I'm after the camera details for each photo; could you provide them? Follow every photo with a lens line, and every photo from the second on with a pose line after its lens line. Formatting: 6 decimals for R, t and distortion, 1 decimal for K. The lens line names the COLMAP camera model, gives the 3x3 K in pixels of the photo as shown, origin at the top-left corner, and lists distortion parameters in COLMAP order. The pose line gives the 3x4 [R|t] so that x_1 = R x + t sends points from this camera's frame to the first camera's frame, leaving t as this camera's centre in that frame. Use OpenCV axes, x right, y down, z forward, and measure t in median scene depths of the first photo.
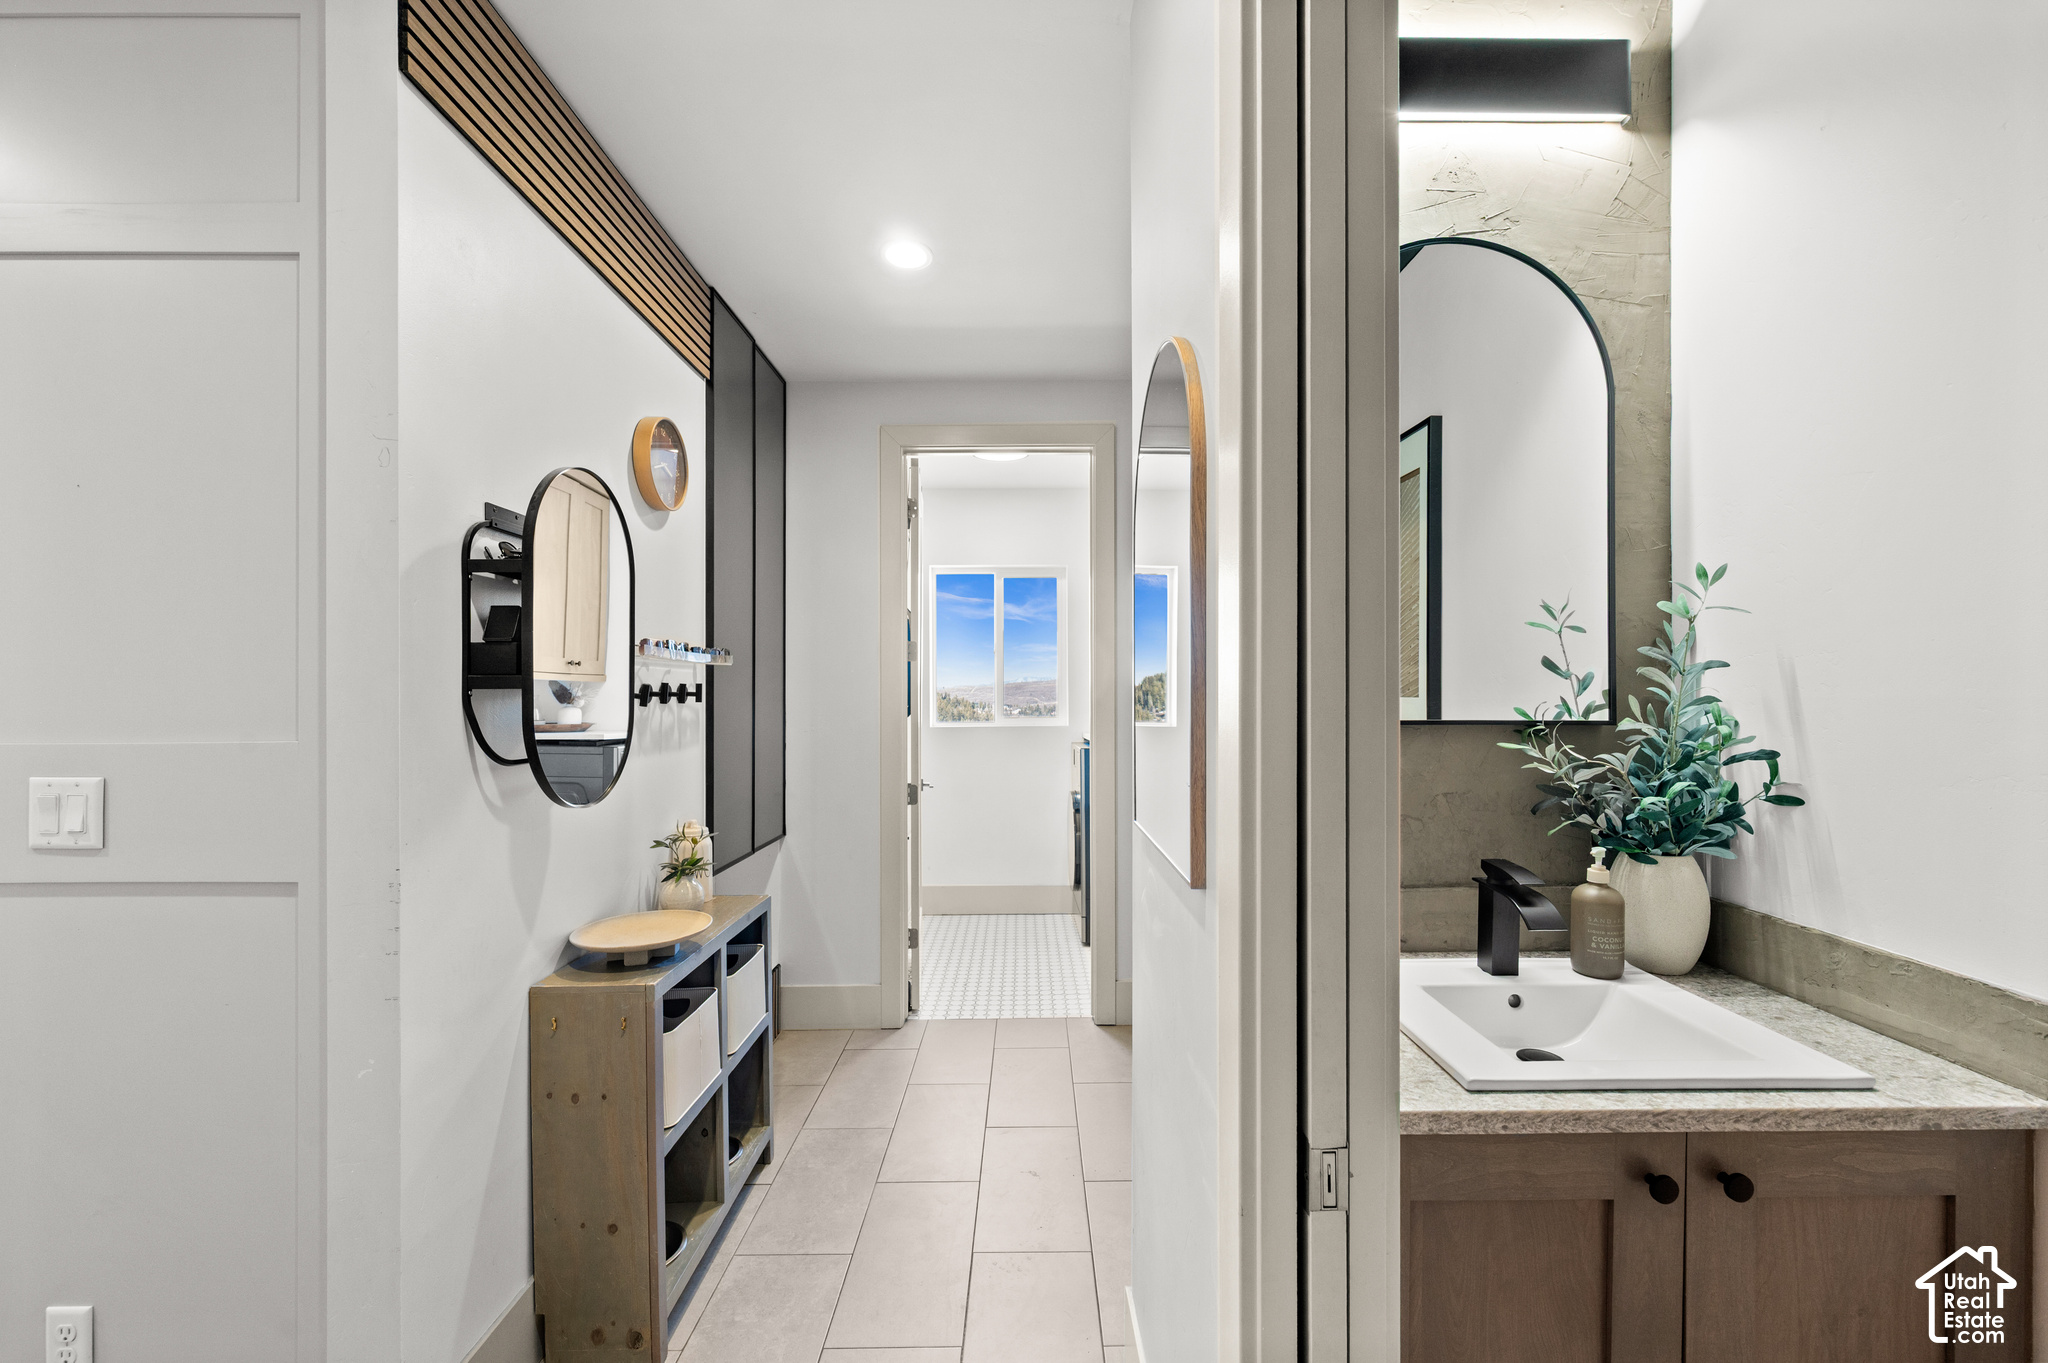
lens RADIAL K [[825.9, 0, 1025.2], [0, 825.9, 691.9], [0, 0, 1]] dist [0.000078, -0.000206]
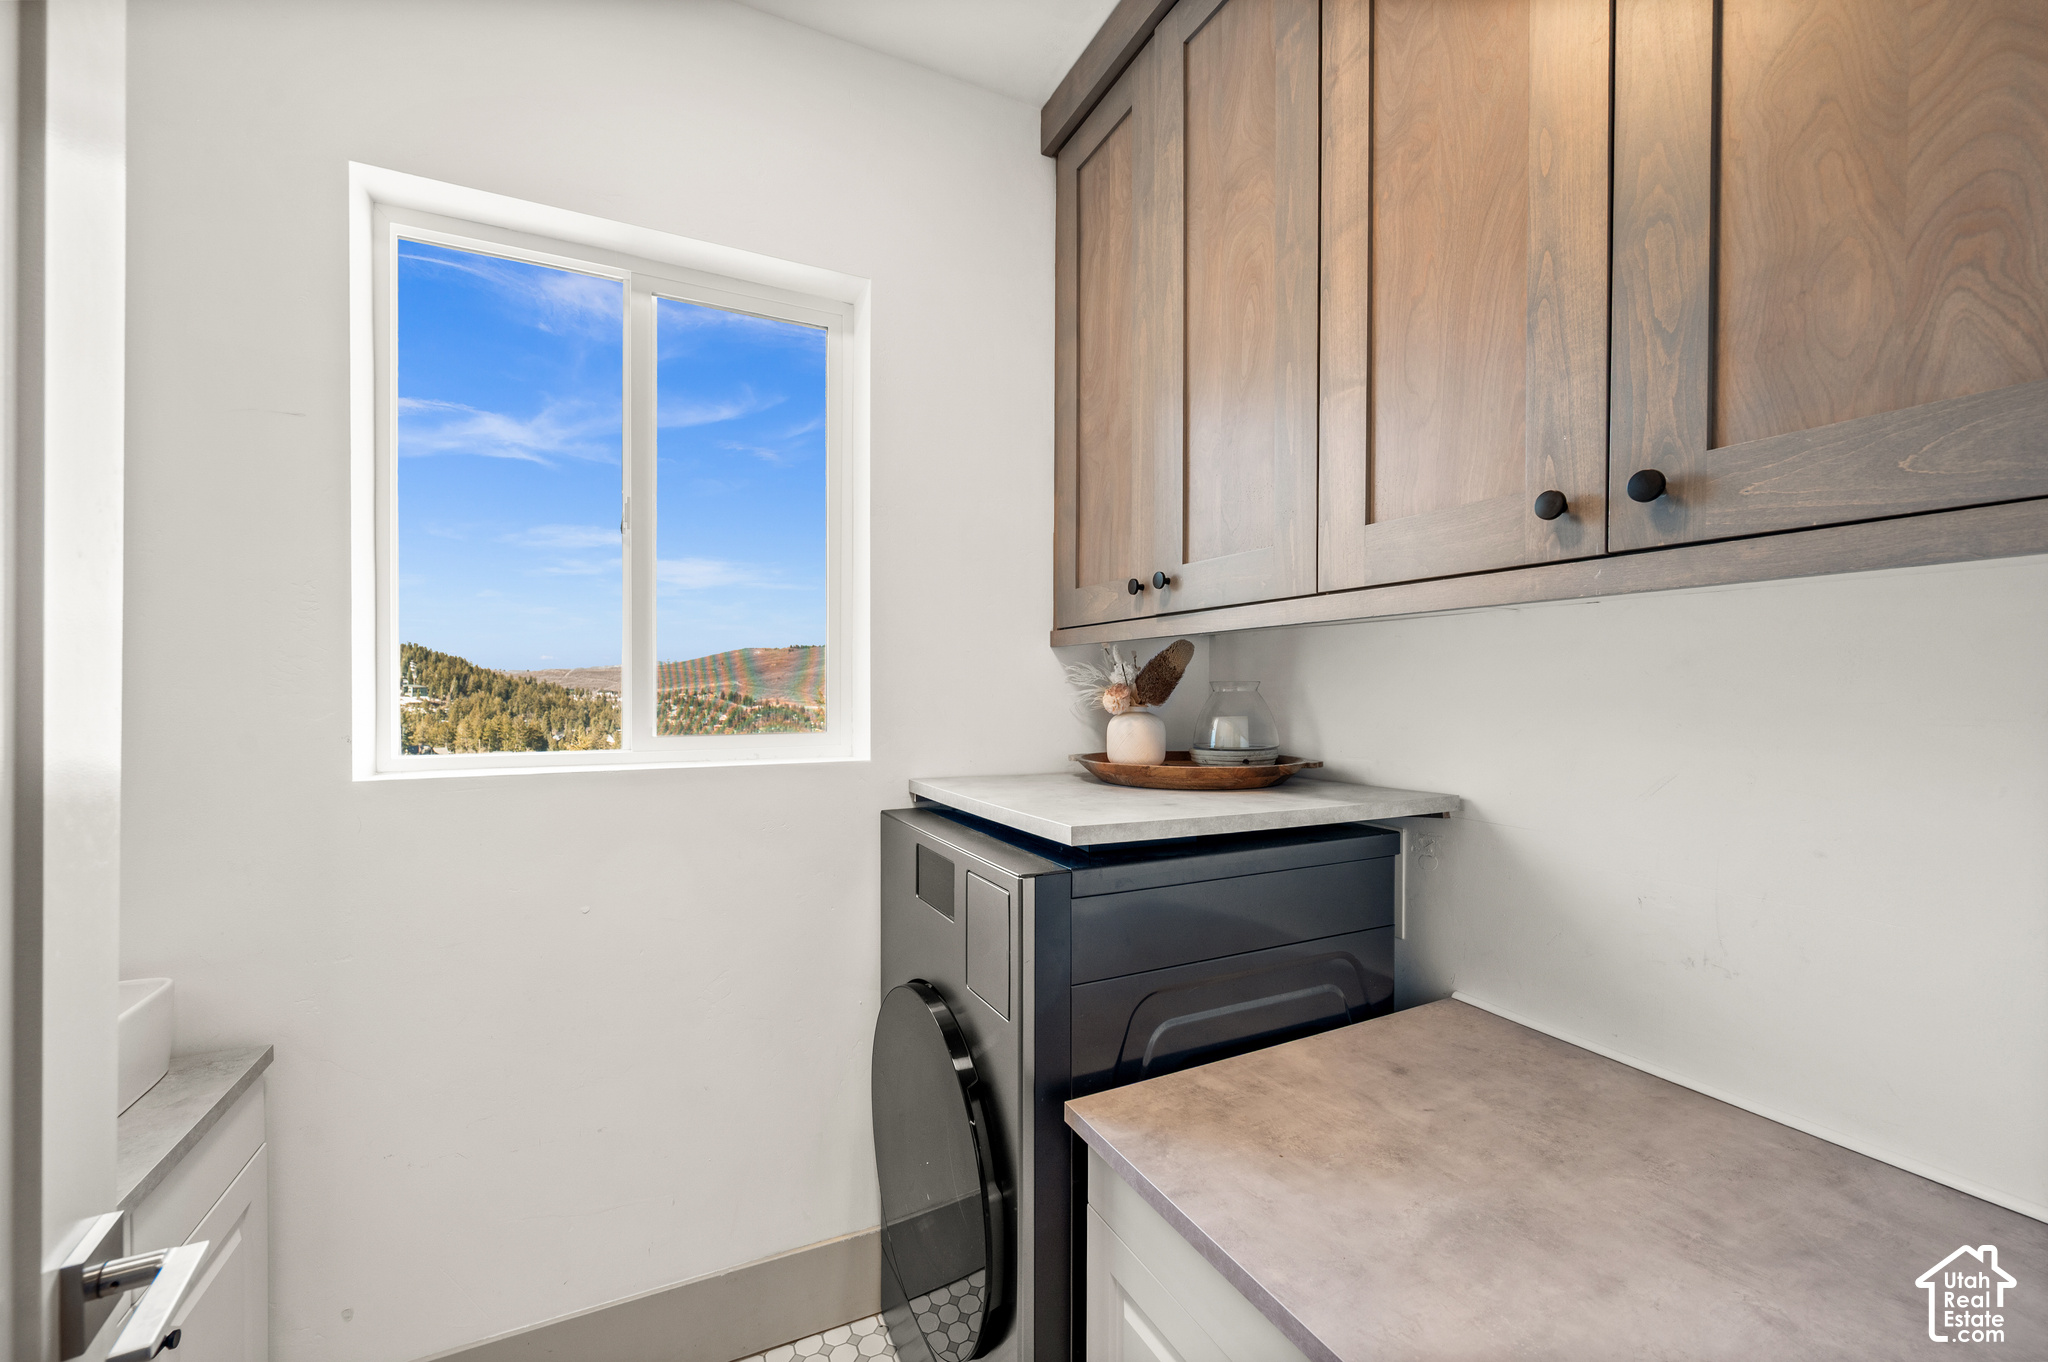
lens RADIAL K [[825.9, 0, 1026.3], [0, 825.9, 685.0], [0, 0, 1]] dist [0.000078, -0.000206]
pose [[0.903041, 0.012960, 0.429360, -0.030252], [-0.015303, 0.999881, 0.002004, 0.007333], [-0.429282, -0.008380, 0.903131, 0.592659]]
